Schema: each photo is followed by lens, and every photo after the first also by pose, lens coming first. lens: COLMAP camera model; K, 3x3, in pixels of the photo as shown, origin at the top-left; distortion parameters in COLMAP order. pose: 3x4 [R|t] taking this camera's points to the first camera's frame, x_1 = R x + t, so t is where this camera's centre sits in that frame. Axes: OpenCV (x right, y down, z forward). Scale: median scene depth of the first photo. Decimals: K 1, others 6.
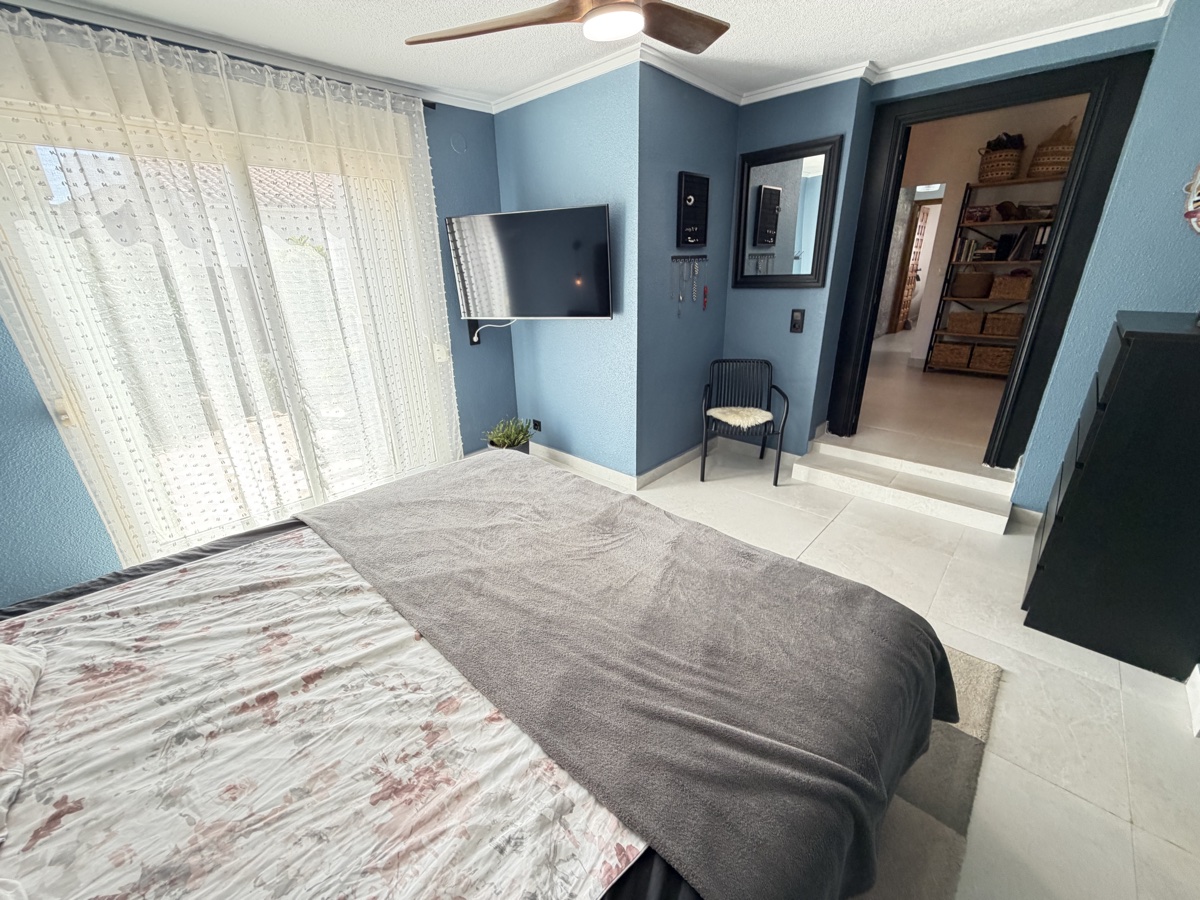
lens RADIAL K [[479.4, 0, 597.9], [0, 479.4, 451.9], [0, 0, 1]] dist [0.001544, 0.000055]
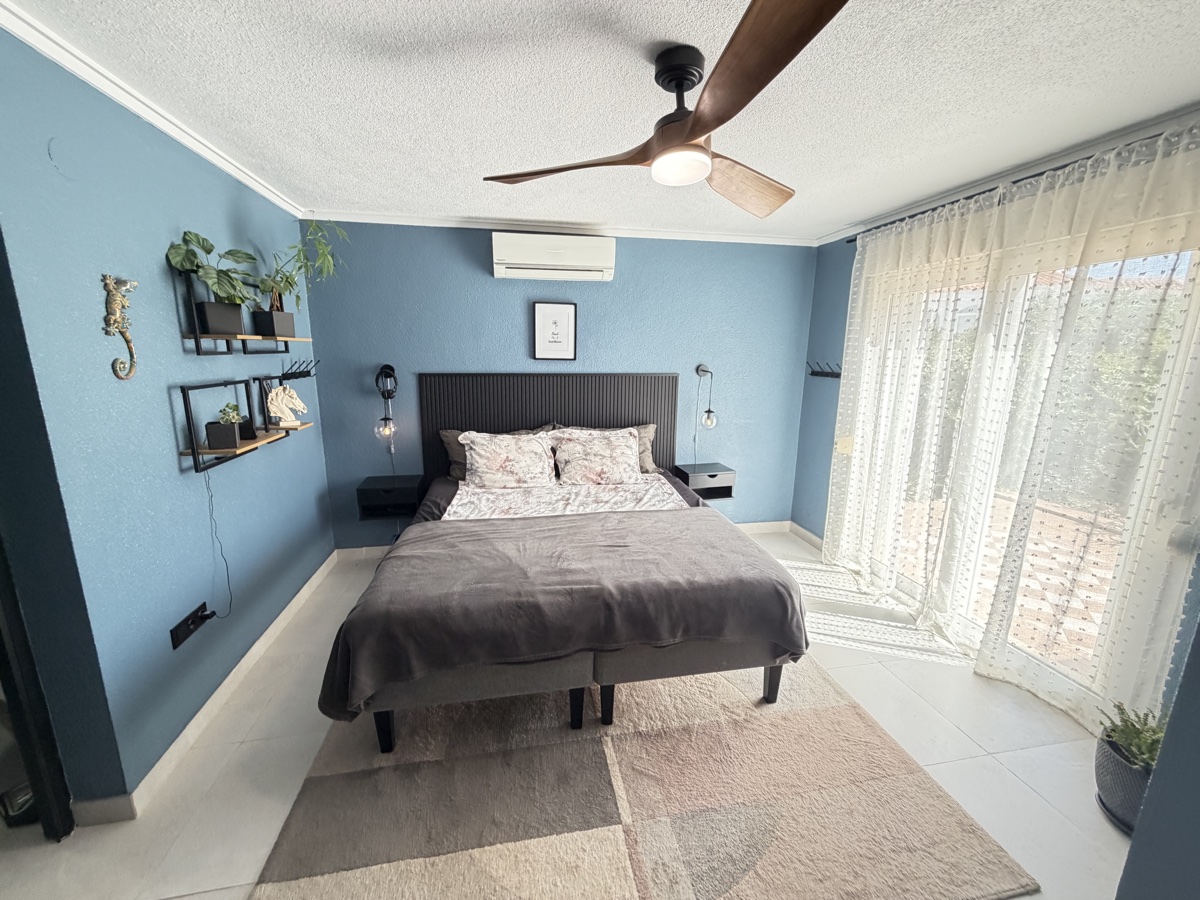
lens RADIAL K [[479.4, 0, 597.9], [0, 479.4, 451.9], [0, 0, 1]] dist [0.001544, 0.000055]
pose [[-0.592385, 0.184462, -0.784254, 0.492733], [-0.290553, 0.859013, 0.421515, -0.349972], [0.751438, 0.477566, -0.455271, 0.758678]]
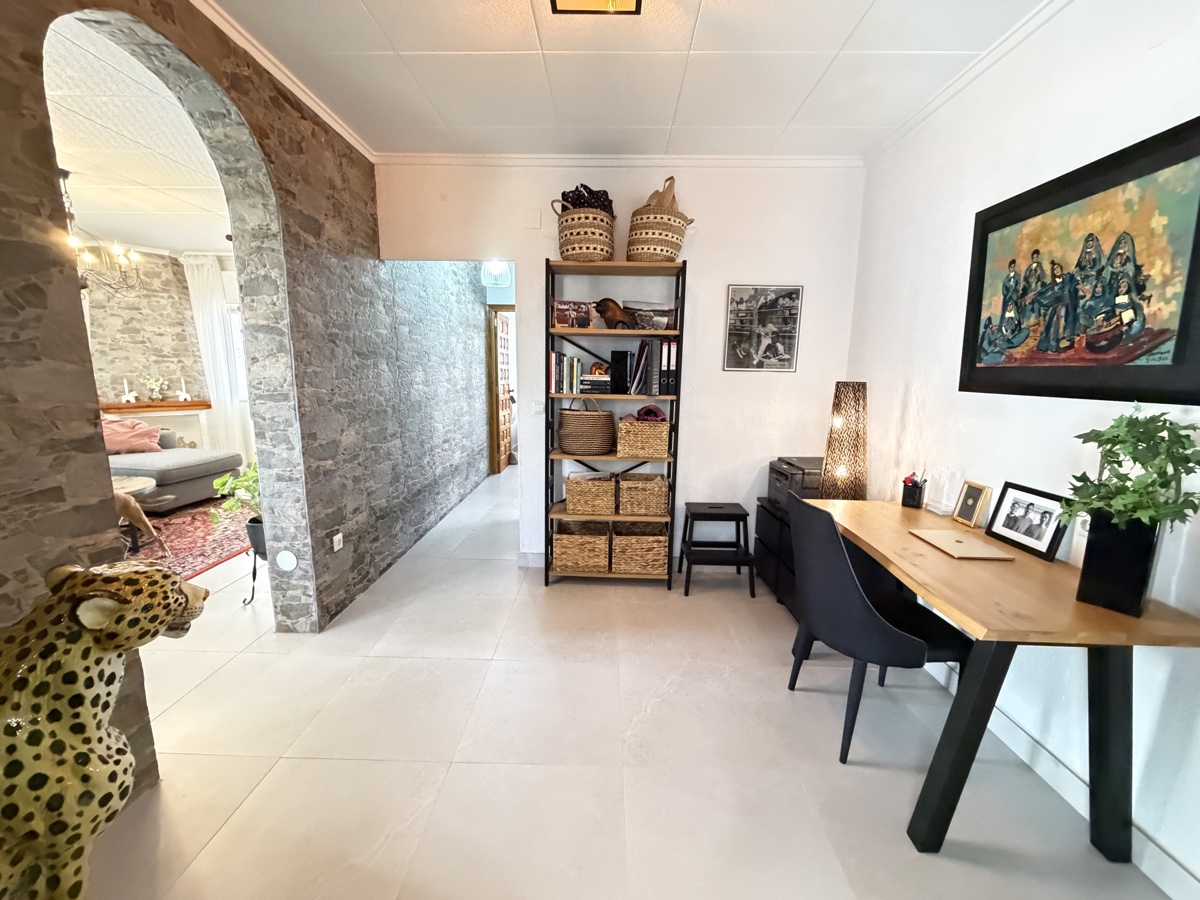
lens RADIAL K [[479.4, 0, 597.9], [0, 479.4, 451.9], [0, 0, 1]] dist [0.001544, 0.000055]
pose [[0.751080, -0.077032, 0.655702, 0.701591], [0.210977, 0.969099, -0.127814, -0.422419], [-0.625594, 0.234337, 0.744123, 0.971927]]
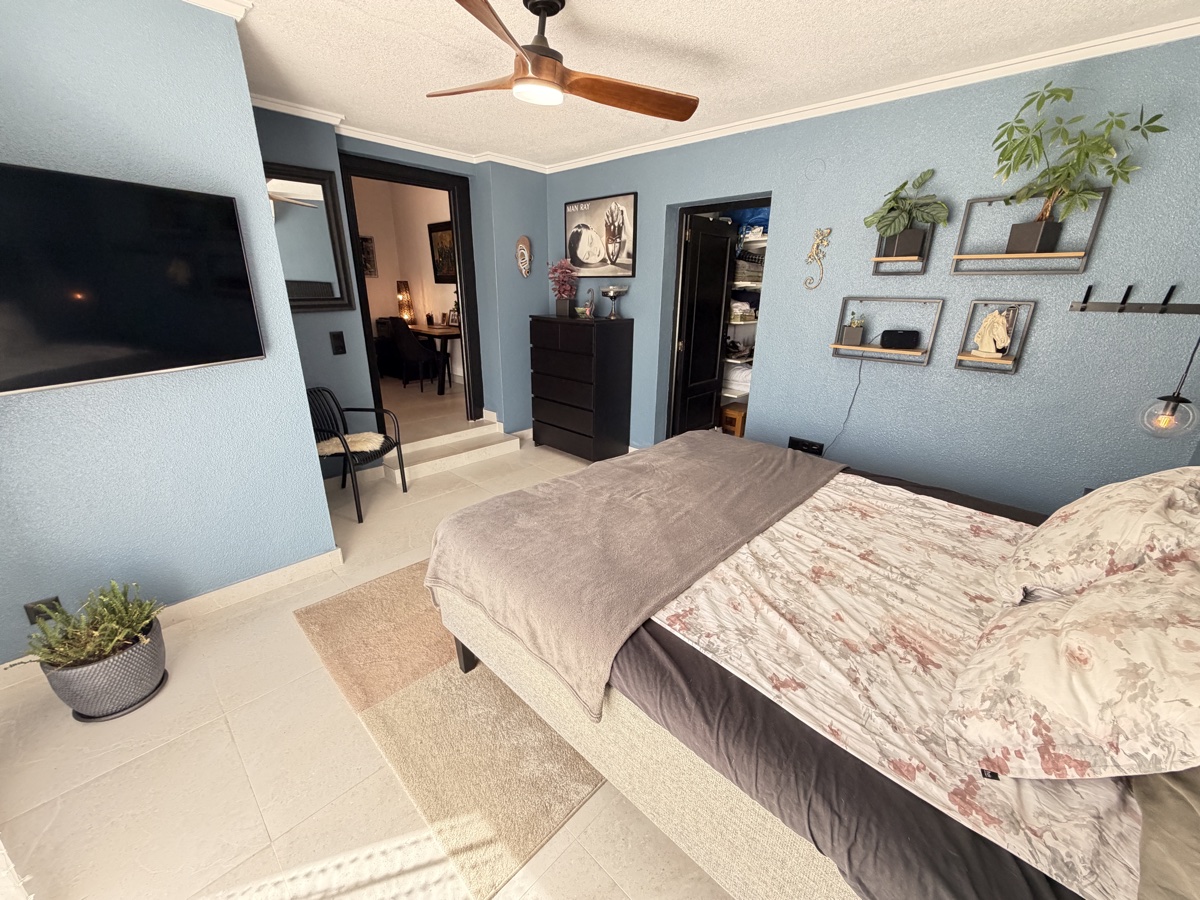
lens RADIAL K [[479.4, 0, 597.9], [0, 479.4, 451.9], [0, 0, 1]] dist [0.001544, 0.000055]
pose [[0.012209, -0.305835, 0.952006, -0.659904], [0.353768, 0.891821, 0.281964, -0.171360], [-0.935254, 0.333347, 0.119083, 0.475780]]
